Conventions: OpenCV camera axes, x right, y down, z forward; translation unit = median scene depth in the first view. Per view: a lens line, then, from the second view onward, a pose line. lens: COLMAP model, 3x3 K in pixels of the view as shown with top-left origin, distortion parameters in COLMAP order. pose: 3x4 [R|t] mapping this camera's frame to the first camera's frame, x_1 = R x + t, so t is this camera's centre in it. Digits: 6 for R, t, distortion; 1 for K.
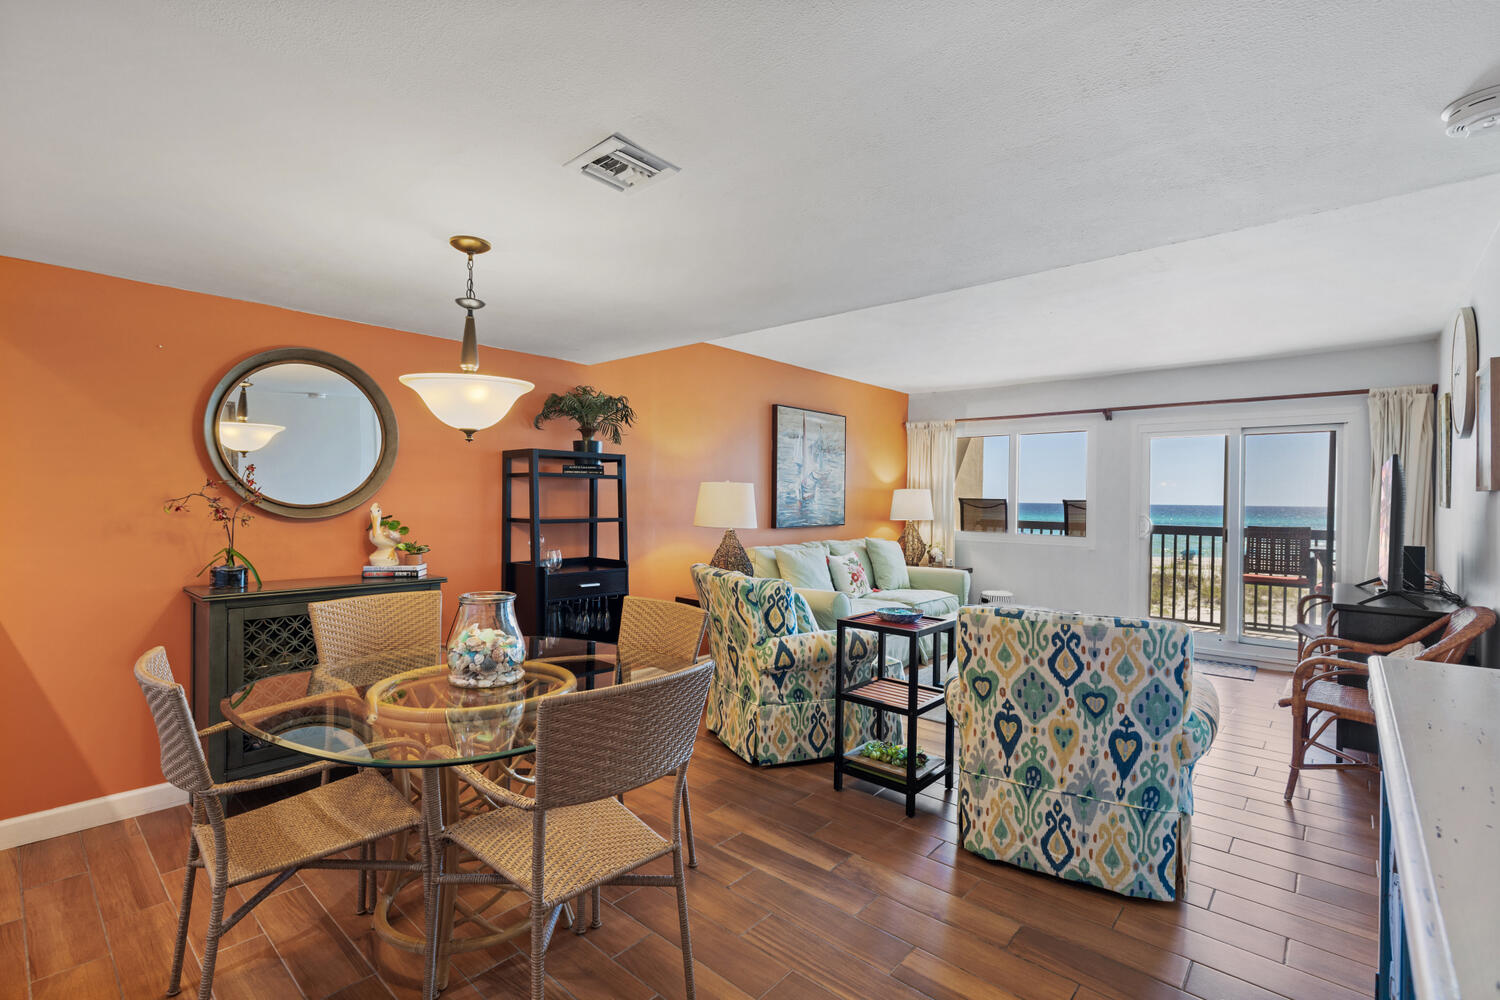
lens RADIAL K [[682.6, 0, 756.0], [0, 682.6, 503.6], [0, 0, 1]] dist [-0.002412, -0.000096]
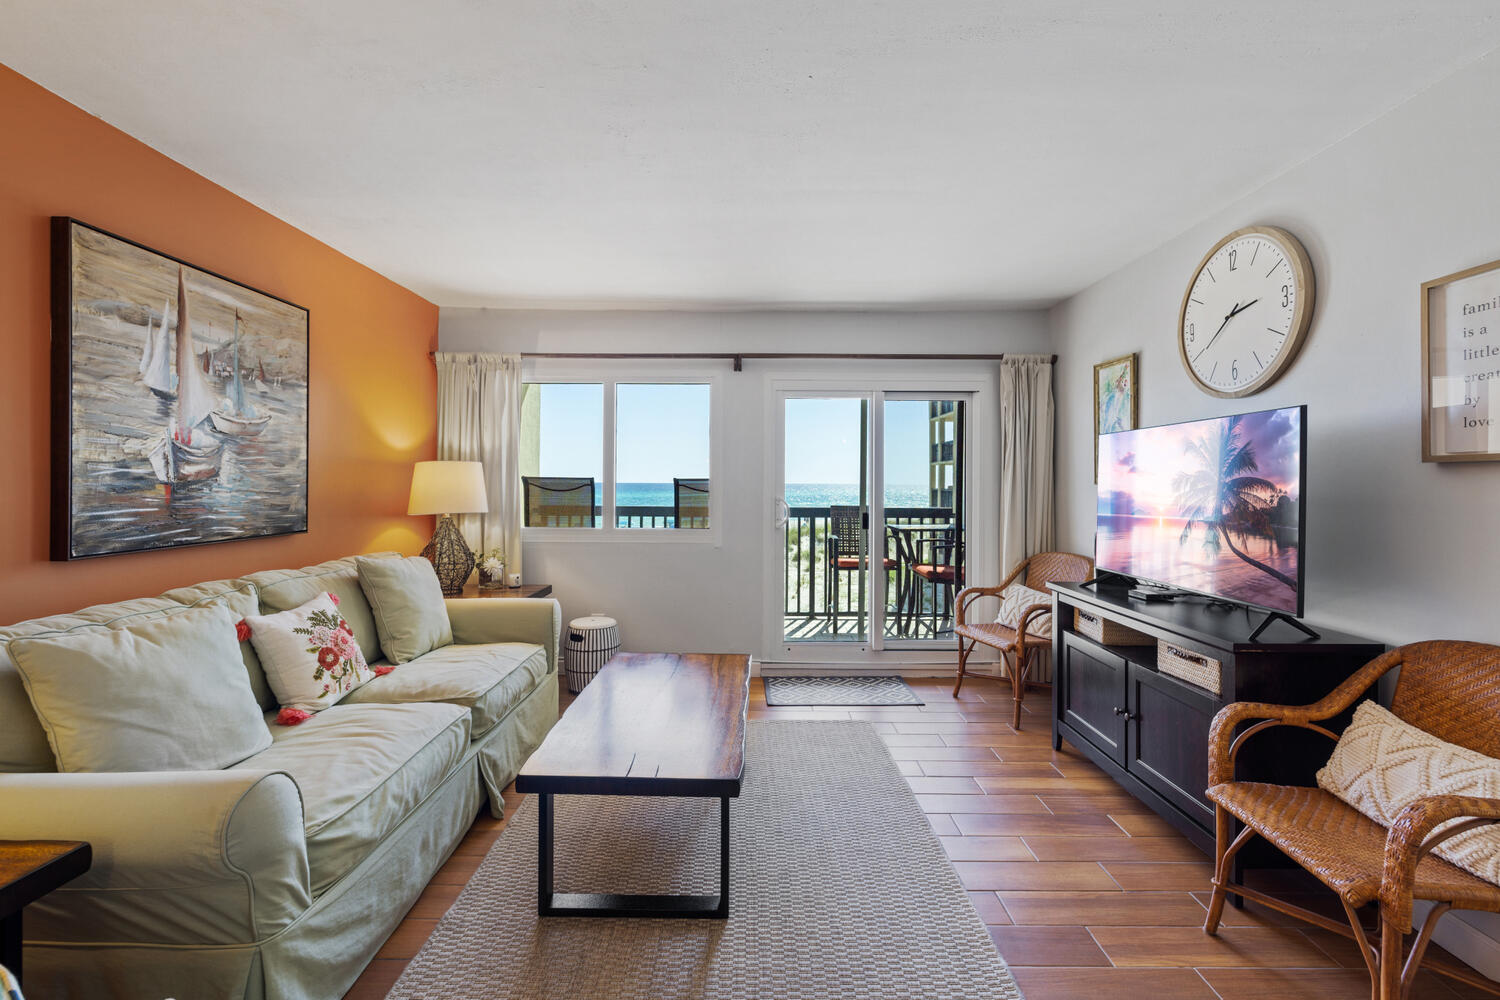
lens RADIAL K [[639.5, 0, 755.5], [0, 639.5, 478.5], [0, 0, 1]] dist [0.005253, 0.000126]
pose [[0.757634, -0.003921, 0.652667, 0.077485], [0.008636, 0.999955, -0.004017, -0.002355], [-0.652622, 0.008680, 0.757634, 0.465379]]
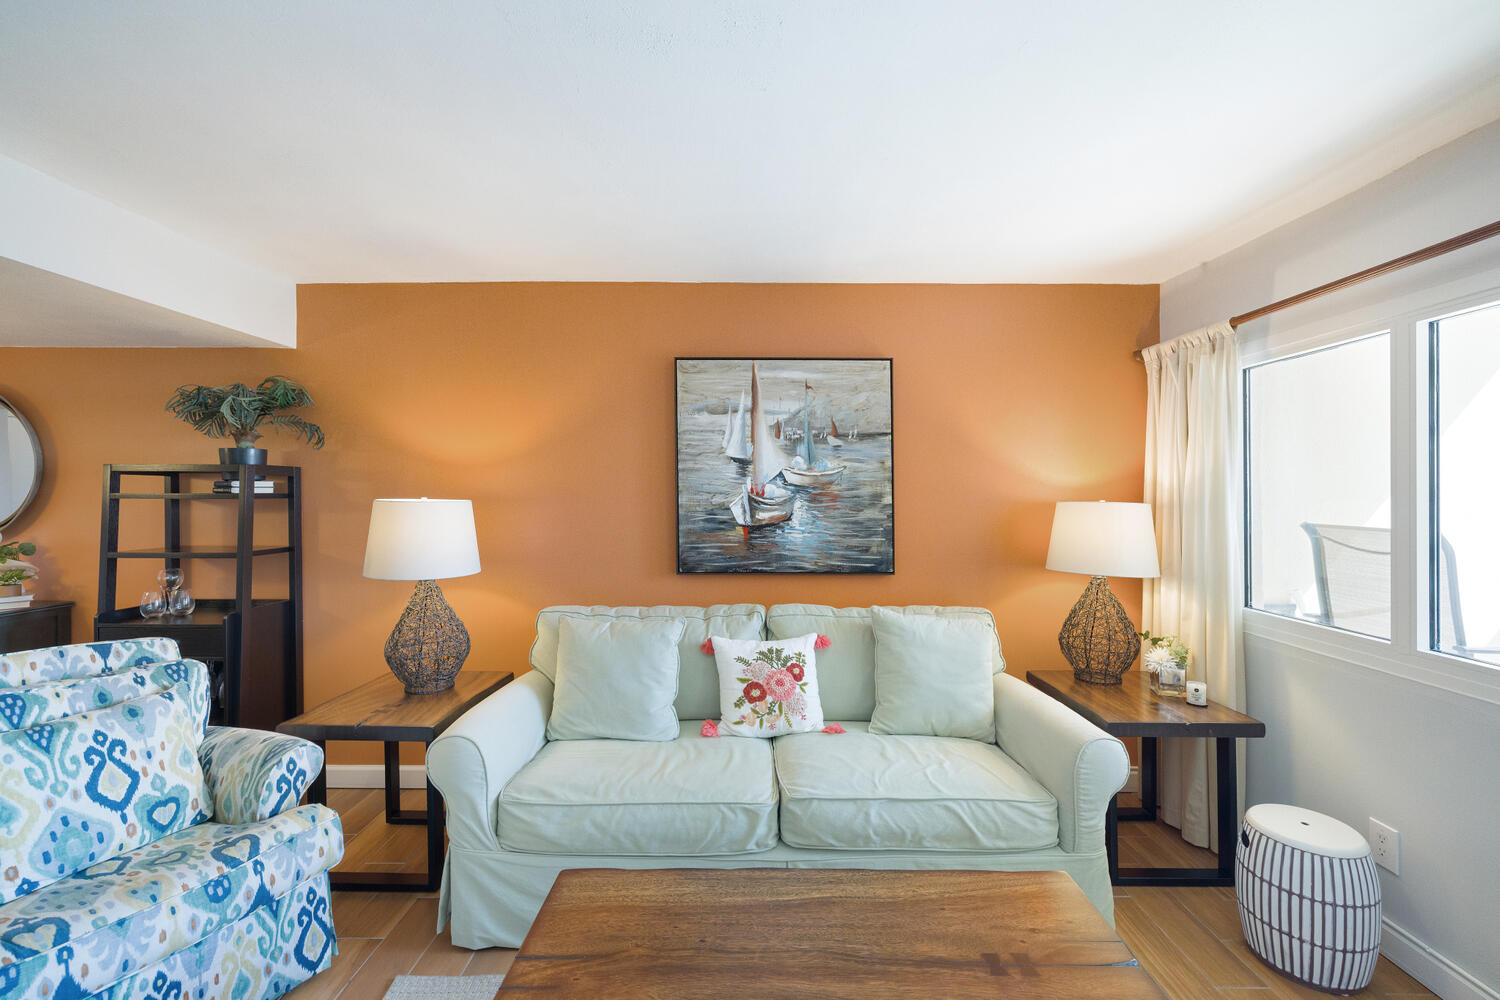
lens RADIAL K [[639.5, 0, 744.9], [0, 639.5, 493.1], [0, 0, 1]] dist [0.005253, 0.000126]
pose [[0.647528, -0.007581, -0.762004, 0.441971], [-0.003996, 0.999903, -0.013344, -0.022826], [0.762031, 0.011686, 0.647435, 0.643454]]
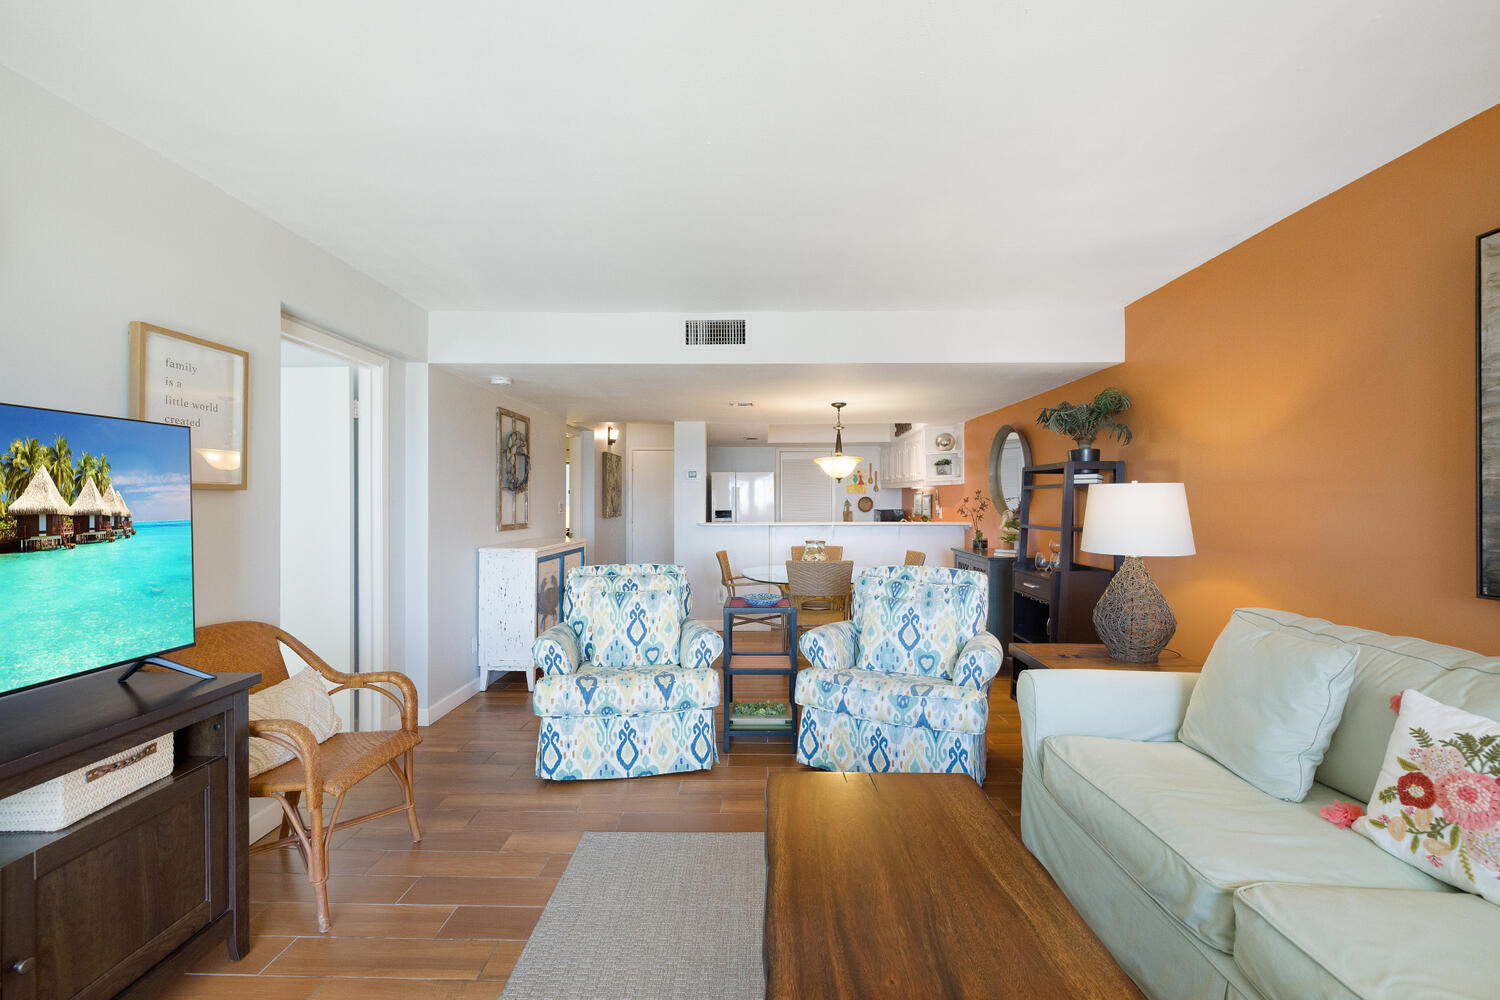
lens RADIAL K [[639.5, 0, 750.6], [0, 639.5, 507.0], [0, 0, 1]] dist [0.005253, 0.000126]
pose [[-0.769988, -0.006134, -0.638029, 0.481734], [-0.015140, 0.999848, 0.008660, -0.005802], [0.637879, 0.016328, -0.769963, 0.940235]]
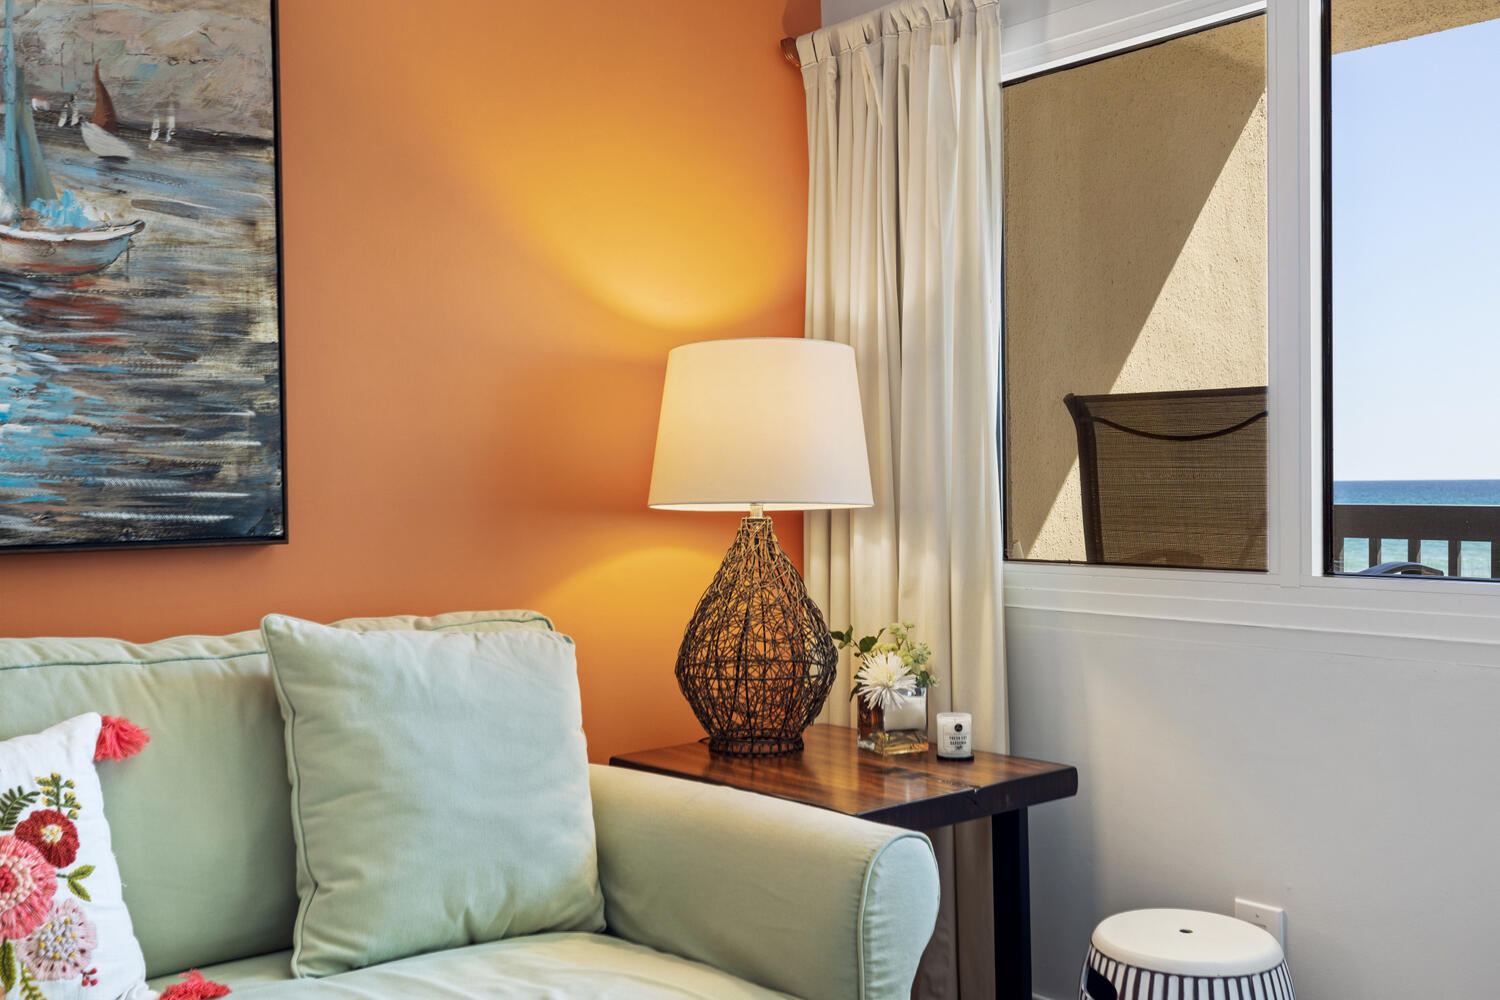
lens RADIAL K [[1461.8, 0, 755.4], [0, 1461.8, 487.7], [0, 0, 1]] dist [0.011258, 0.000000]
pose [[0.986947, -0.017895, -0.160048, 0.330201], [0.017369, 0.999838, -0.004680, 0.022556], [0.160106, 0.001839, 0.987098, 0.675838]]
